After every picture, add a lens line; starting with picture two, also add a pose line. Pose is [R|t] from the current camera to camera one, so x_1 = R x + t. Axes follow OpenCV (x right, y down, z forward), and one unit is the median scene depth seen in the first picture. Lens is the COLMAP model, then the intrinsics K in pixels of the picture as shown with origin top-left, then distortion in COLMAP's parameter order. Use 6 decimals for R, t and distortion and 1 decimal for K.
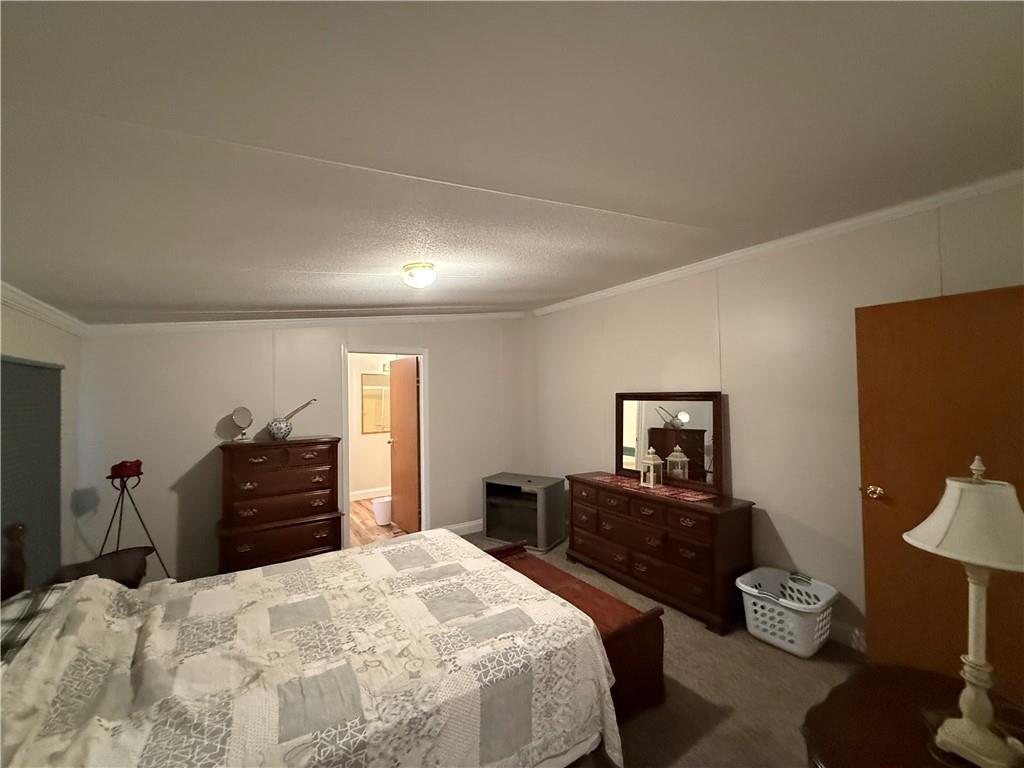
lens RADIAL K [[409.9, 0, 511.5], [0, 409.9, 387.7], [0, 0, 1]] dist [0.002426, -0.000938]
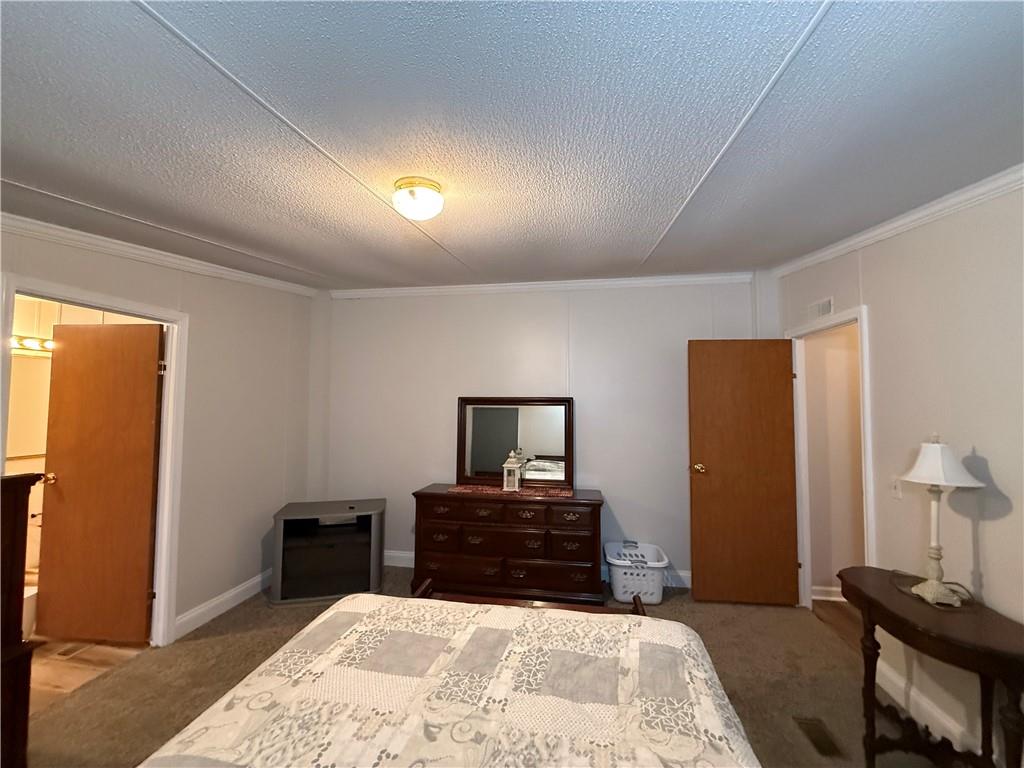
lens RADIAL K [[409.9, 0, 509.3], [0, 409.9, 388.7], [0, 0, 1]] dist [0.002426, -0.000938]
pose [[0.686749, 0.047097, 0.725367, -0.470710], [-0.027826, 0.998871, -0.038510, 0.036706], [-0.726361, 0.006263, 0.687284, 0.365604]]
